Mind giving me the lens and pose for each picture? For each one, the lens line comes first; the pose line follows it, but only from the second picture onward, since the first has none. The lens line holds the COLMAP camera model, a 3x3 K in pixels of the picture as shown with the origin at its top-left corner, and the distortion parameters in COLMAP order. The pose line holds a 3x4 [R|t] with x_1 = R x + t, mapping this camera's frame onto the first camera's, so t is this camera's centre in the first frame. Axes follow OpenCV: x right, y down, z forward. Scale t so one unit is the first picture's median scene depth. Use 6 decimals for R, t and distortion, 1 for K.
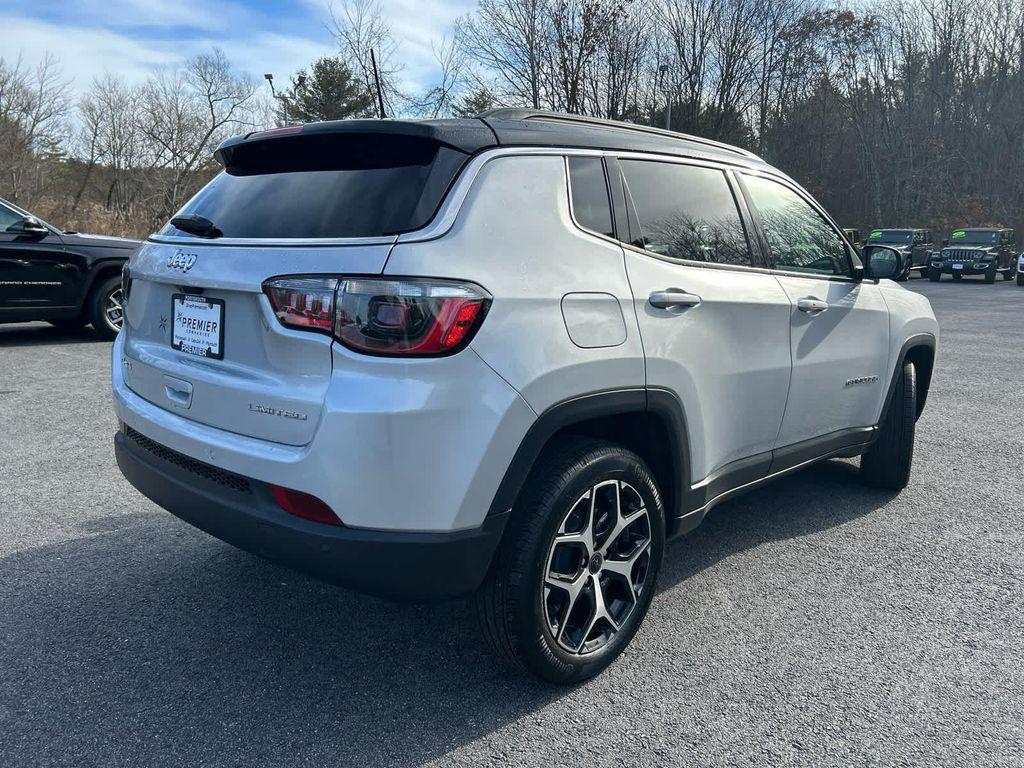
lens RADIAL K [[771.6, 0, 513.1], [0, 771.6, 384.1], [0, 0, 1]] dist [0.054048, -0.055465]
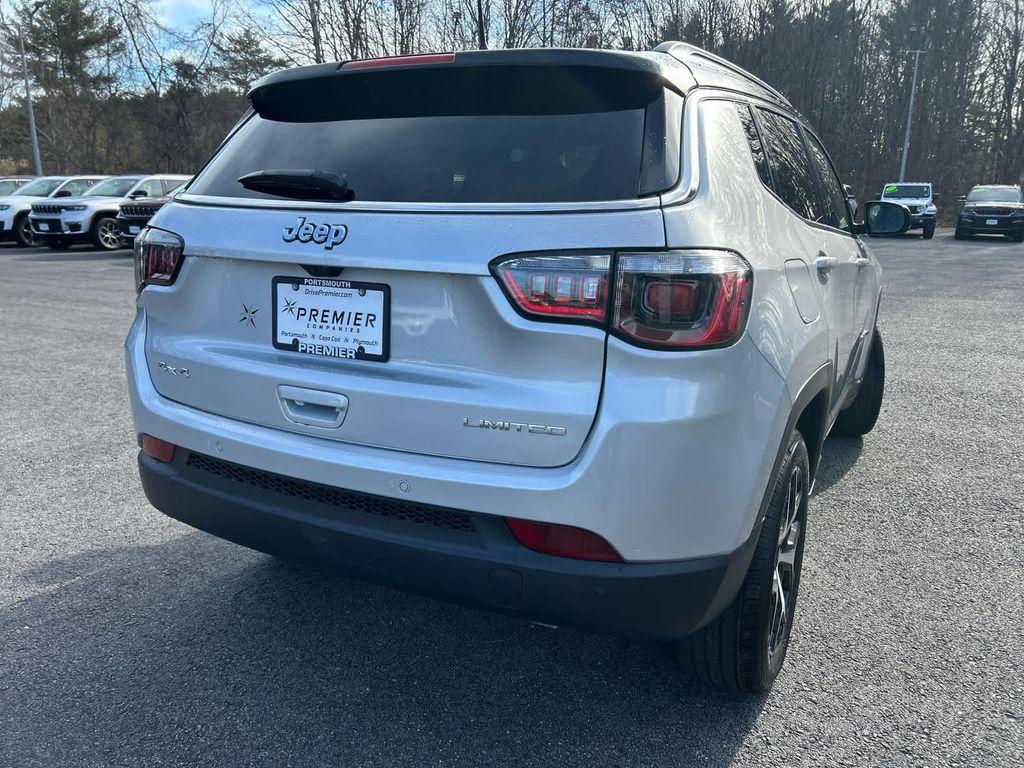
lens RADIAL K [[771.6, 0, 509.4], [0, 771.6, 386.0], [0, 0, 1]] dist [0.054048, -0.055465]
pose [[0.961408, -0.070280, 0.266000, -0.424601], [0.054324, 0.996281, 0.066883, -0.048157], [-0.269711, -0.049852, 0.961650, 0.208595]]
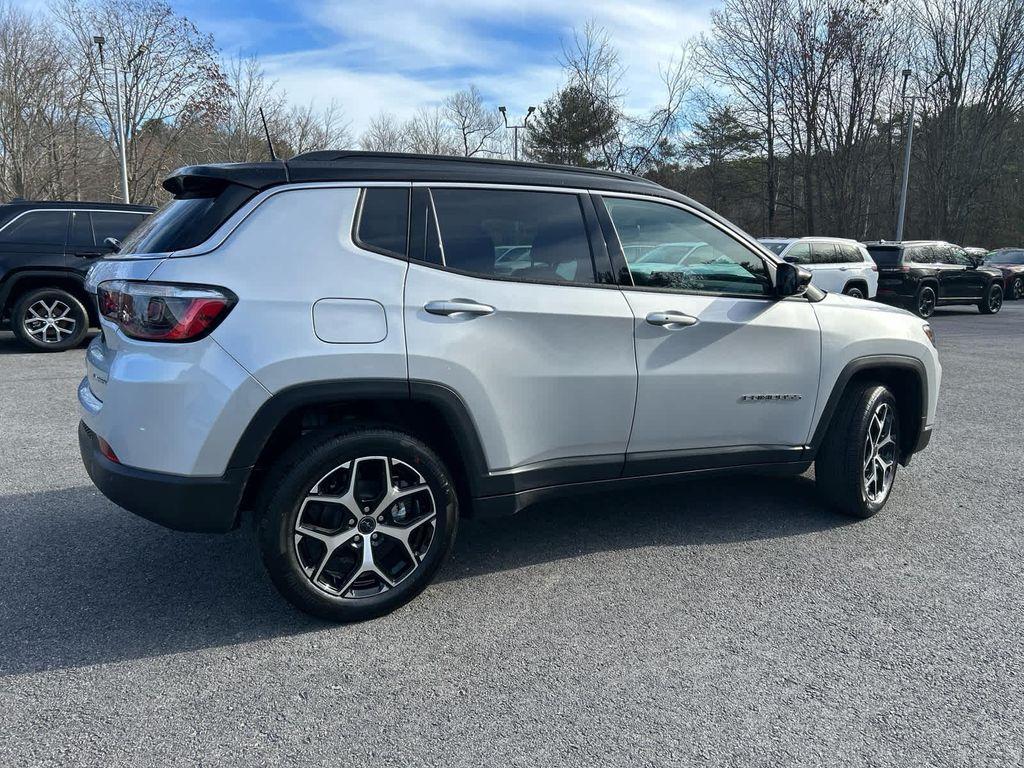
lens RADIAL K [[771.6, 0, 515.1], [0, 771.6, 382.5], [0, 0, 1]] dist [0.054048, -0.055465]
pose [[0.952217, 0.048239, -0.301588, 0.671039], [-0.056223, 0.998259, -0.017844, 0.019457], [0.300202, 0.033948, 0.953271, -0.080133]]
